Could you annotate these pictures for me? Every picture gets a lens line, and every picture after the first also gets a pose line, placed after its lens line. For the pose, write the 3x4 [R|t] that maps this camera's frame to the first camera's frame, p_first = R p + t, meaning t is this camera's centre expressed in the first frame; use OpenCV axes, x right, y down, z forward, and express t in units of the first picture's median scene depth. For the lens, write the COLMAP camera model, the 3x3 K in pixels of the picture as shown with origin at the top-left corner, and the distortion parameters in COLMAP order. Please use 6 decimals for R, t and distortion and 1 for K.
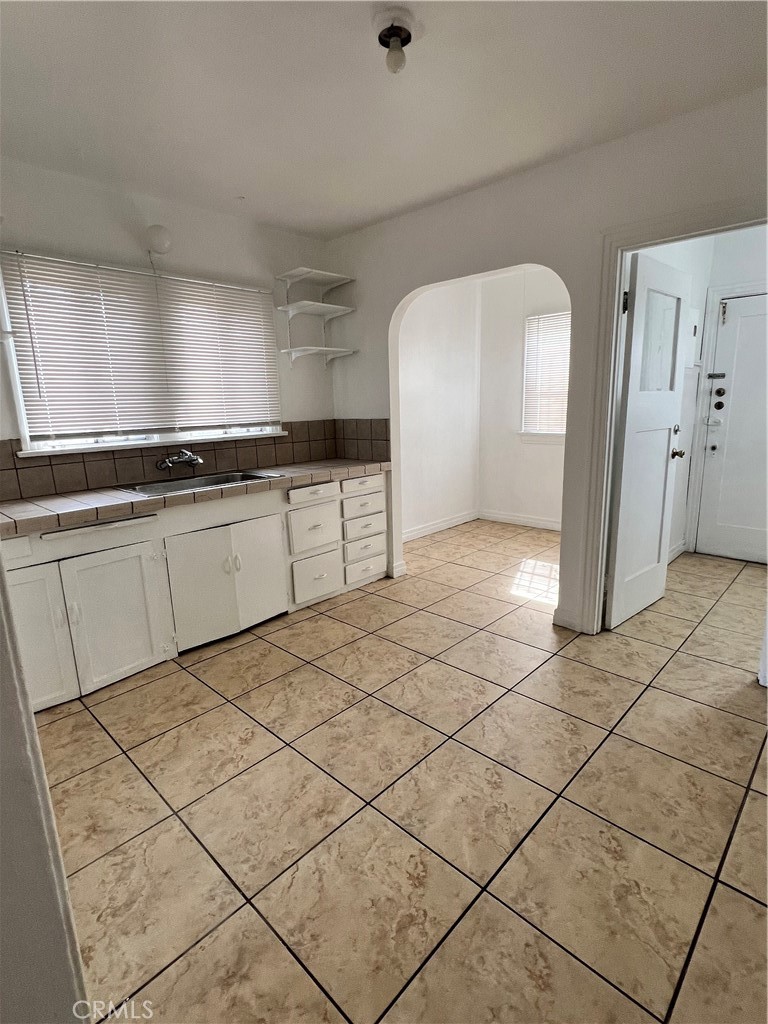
lens RADIAL K [[513.1, 0, 388.6], [0, 513.1, 512.9], [0, 0, 1]] dist [-0.002399, 0.001598]
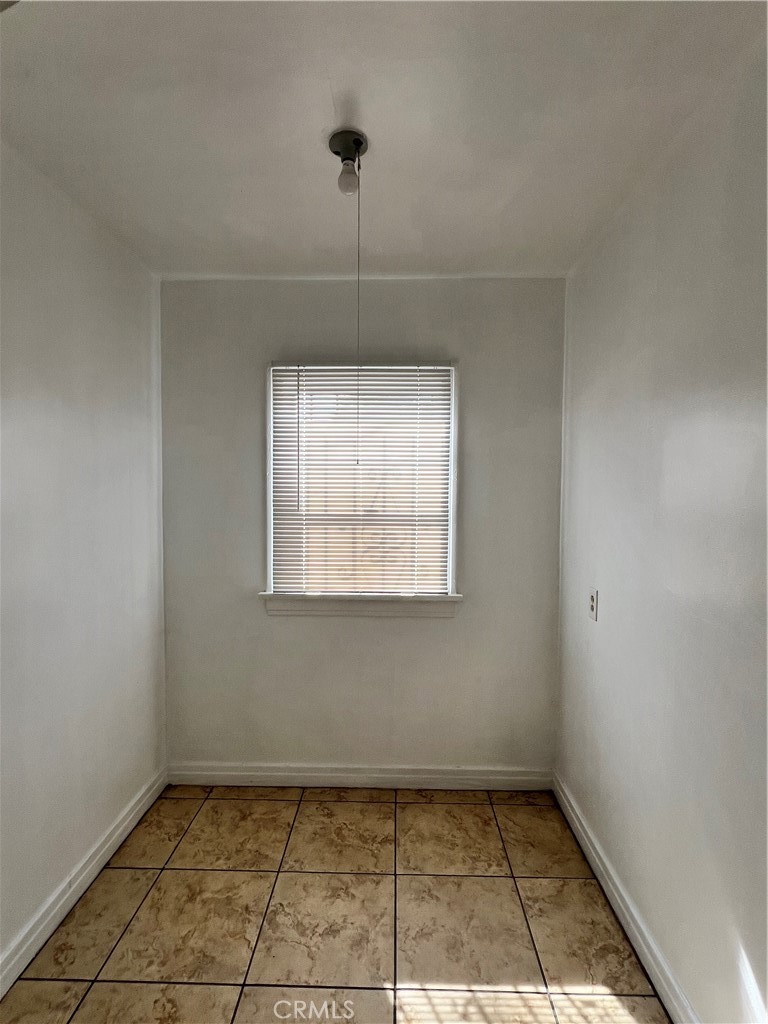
lens RADIAL K [[513.1, 0, 381.0], [0, 513.1, 513.2], [0, 0, 1]] dist [-0.002399, 0.001598]
pose [[0.746592, -0.002155, 0.665279, 0.020581], [0.116596, 0.984941, -0.127657, -0.165157], [-0.654985, 0.172876, 0.735600, 0.589476]]
